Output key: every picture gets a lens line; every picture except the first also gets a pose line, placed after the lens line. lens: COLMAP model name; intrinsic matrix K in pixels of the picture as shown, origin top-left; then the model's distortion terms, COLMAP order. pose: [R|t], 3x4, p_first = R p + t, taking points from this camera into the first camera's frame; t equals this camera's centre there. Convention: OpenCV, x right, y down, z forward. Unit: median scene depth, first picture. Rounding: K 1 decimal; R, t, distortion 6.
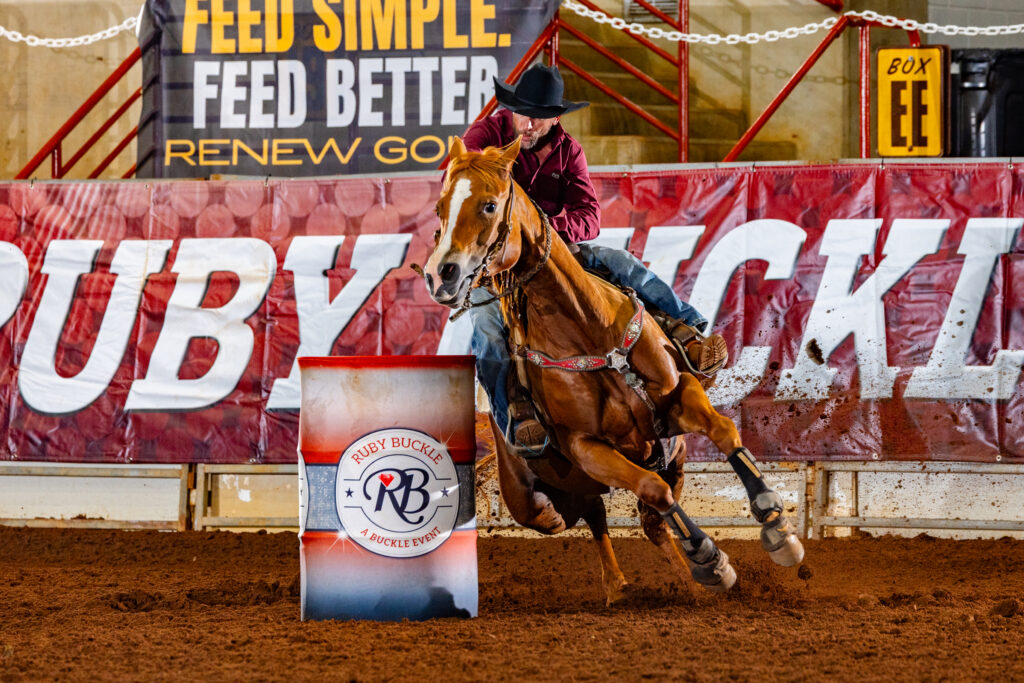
lens RADIAL K [[6935.6, 0, 512.0], [0, 6935.6, 341.5], [0, 0, 1]] dist [0.028398, -17.032560]
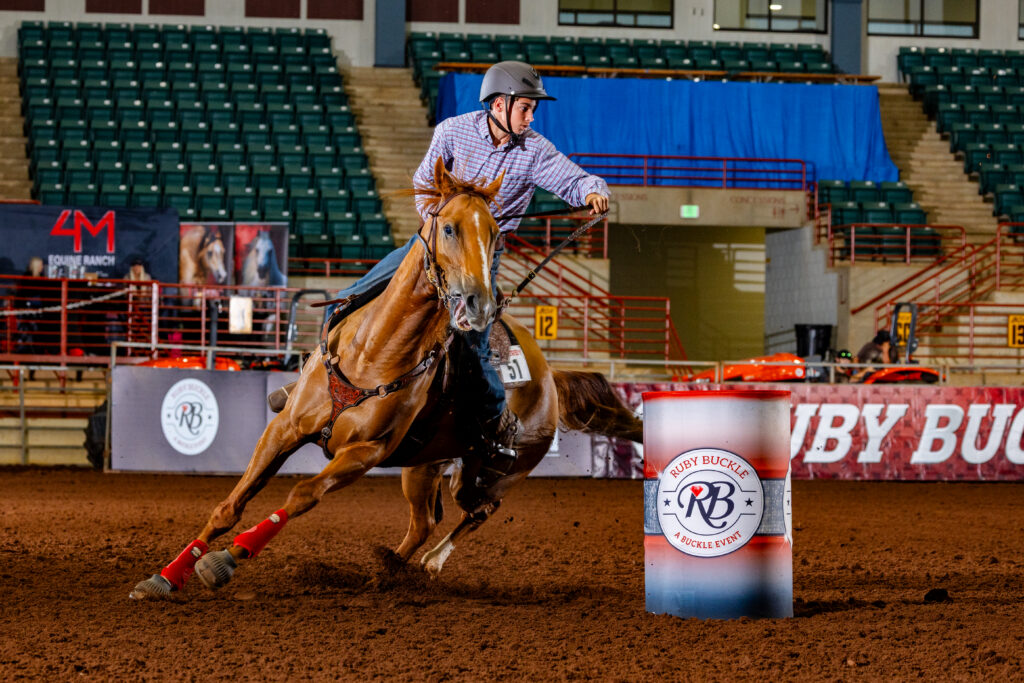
lens RADIAL K [[6935.6, 0, 512.0], [0, 6935.6, 341.5], [0, 0, 1]] dist [0.028398, -17.032560]
pose [[0.999407, 0.009097, -0.033198, -0.010475], [-0.009142, 0.999957, -0.001214, -0.004056], [0.033186, 0.001517, 0.999448, -0.194398]]
